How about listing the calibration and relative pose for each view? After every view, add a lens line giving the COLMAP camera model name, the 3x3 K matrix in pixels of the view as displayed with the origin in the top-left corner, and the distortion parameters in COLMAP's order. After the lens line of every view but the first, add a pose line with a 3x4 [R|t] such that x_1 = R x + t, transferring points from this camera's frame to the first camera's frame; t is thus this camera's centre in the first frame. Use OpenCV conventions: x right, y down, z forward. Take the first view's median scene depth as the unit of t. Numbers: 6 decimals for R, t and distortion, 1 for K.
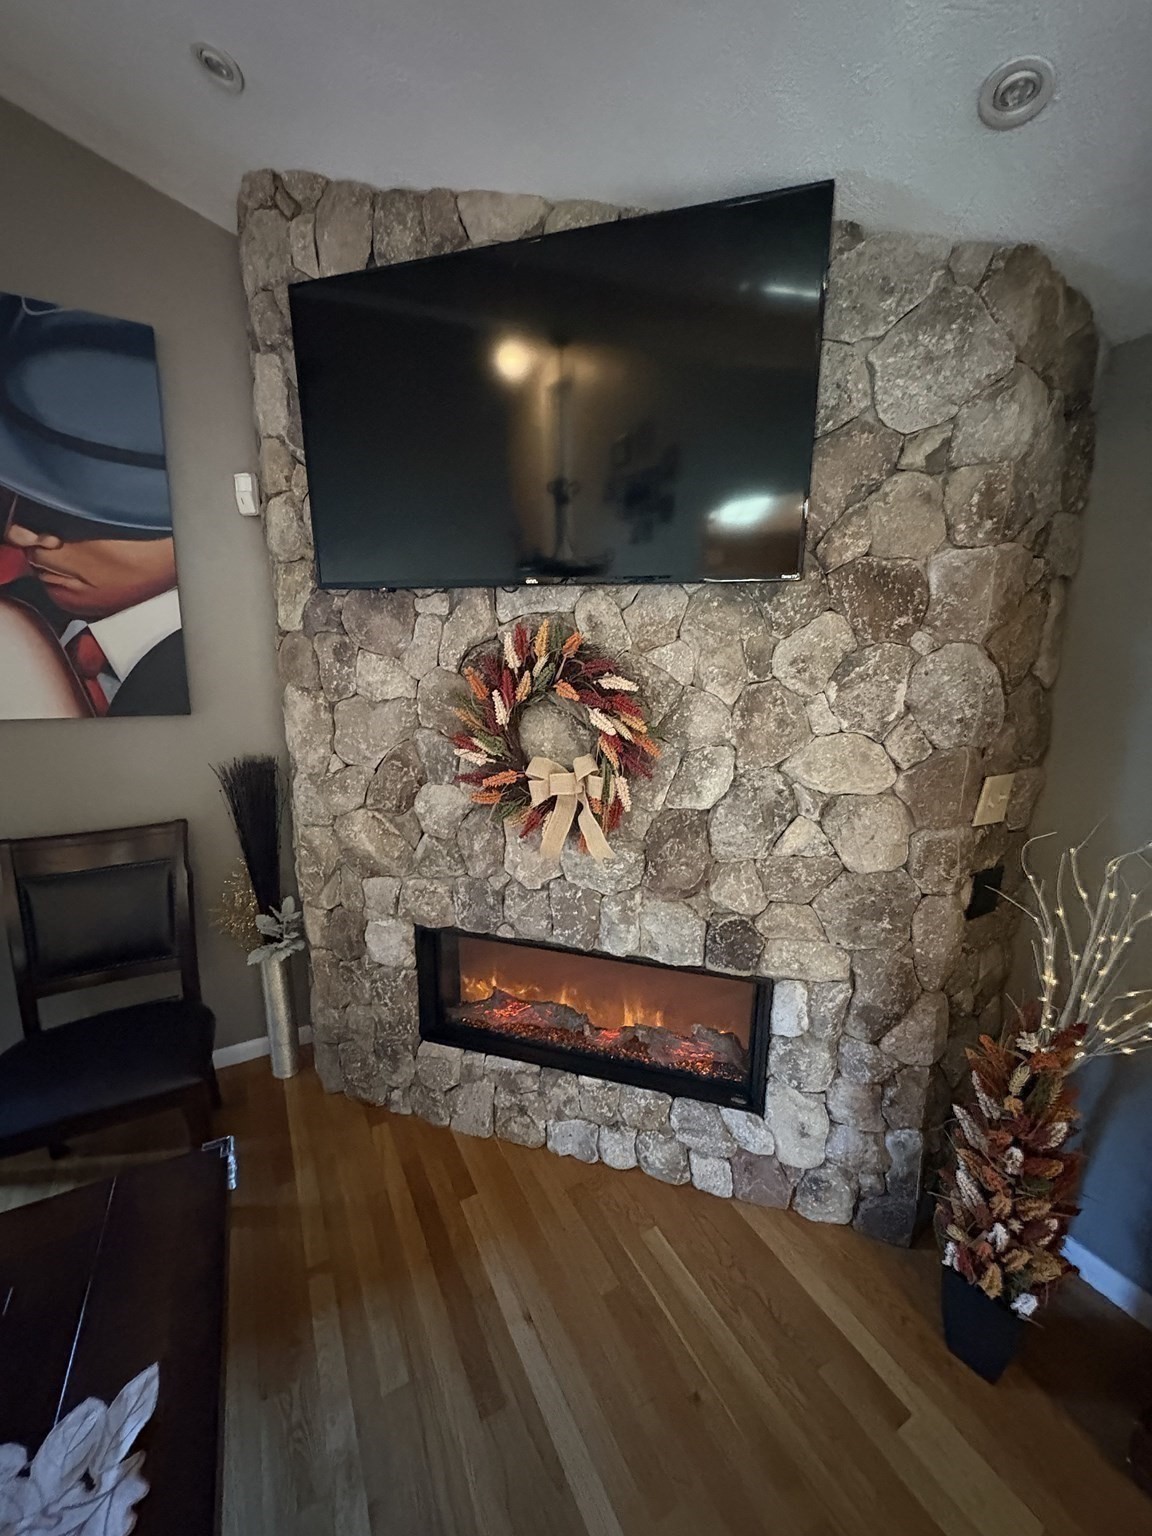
lens RADIAL K [[606.2, 0, 576.2], [0, 606.2, 763.7], [0, 0, 1]] dist [0.000165, 0.000058]
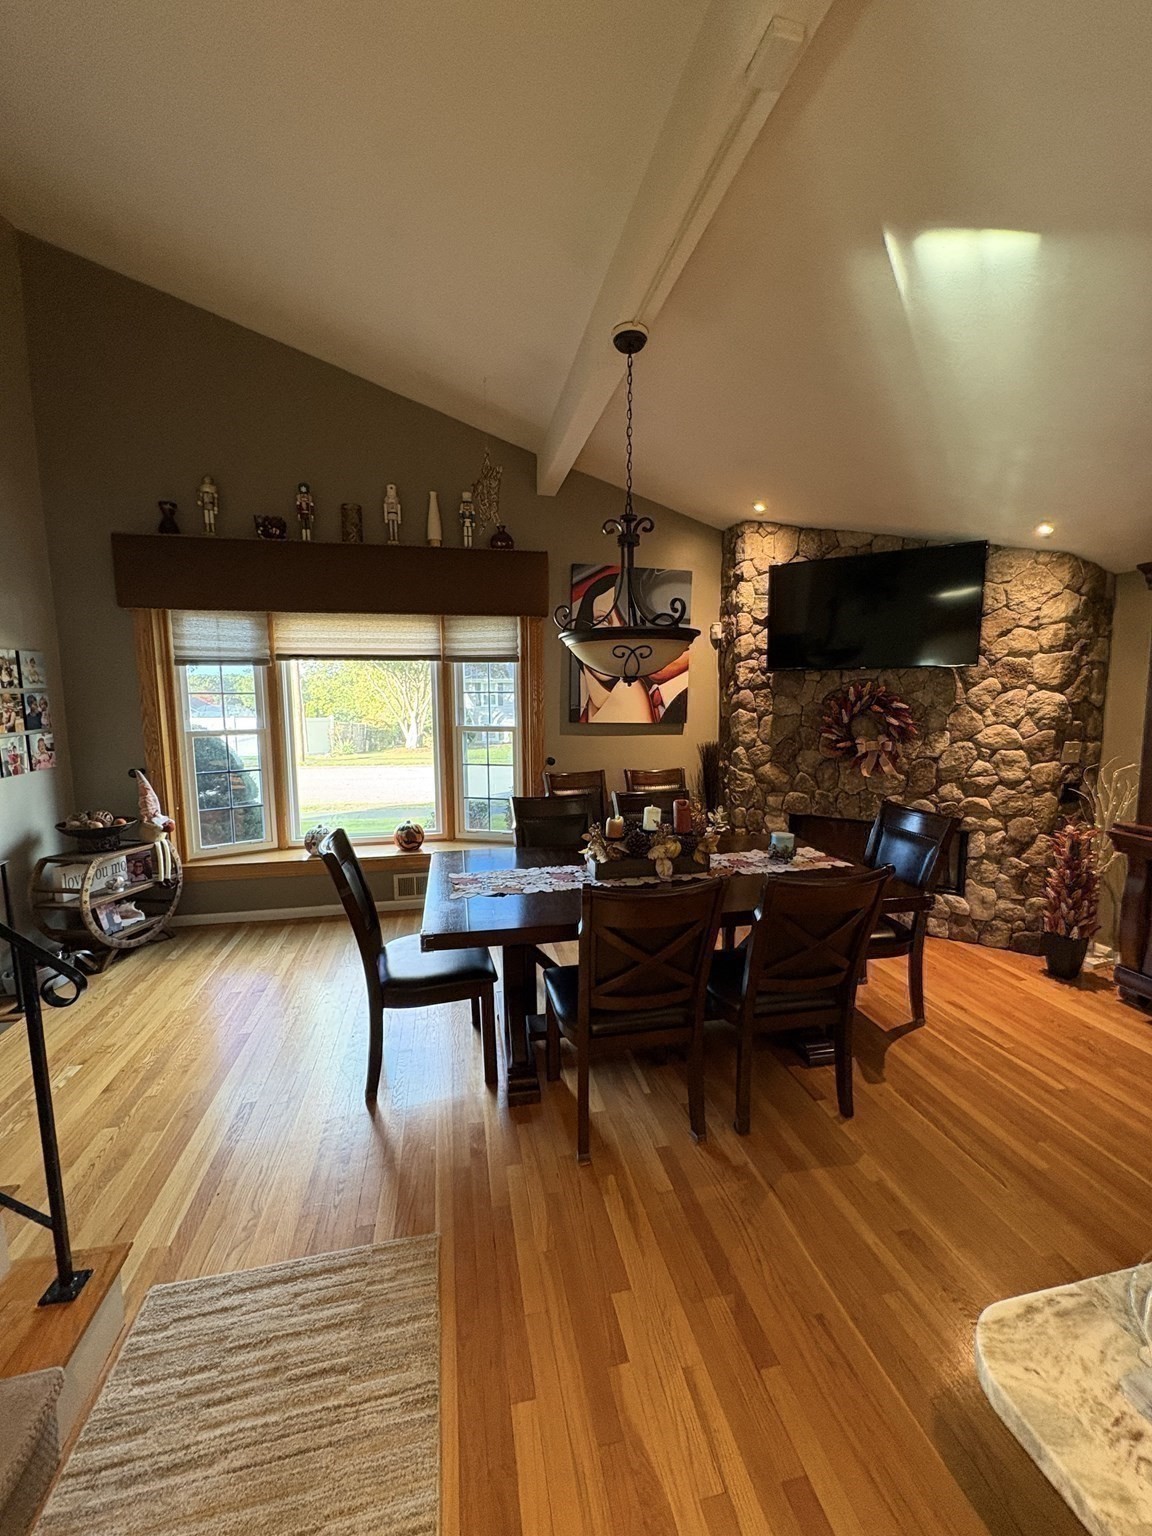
lens RADIAL K [[606.2, 0, 577.8], [0, 606.2, 766.1], [0, 0, 1]] dist [0.000165, 0.000058]
pose [[0.958074, 0.024992, -0.285429, -0.460800], [-0.050163, 0.995433, -0.081218, 0.371987], [0.282096, 0.092131, 0.954952, -1.692594]]
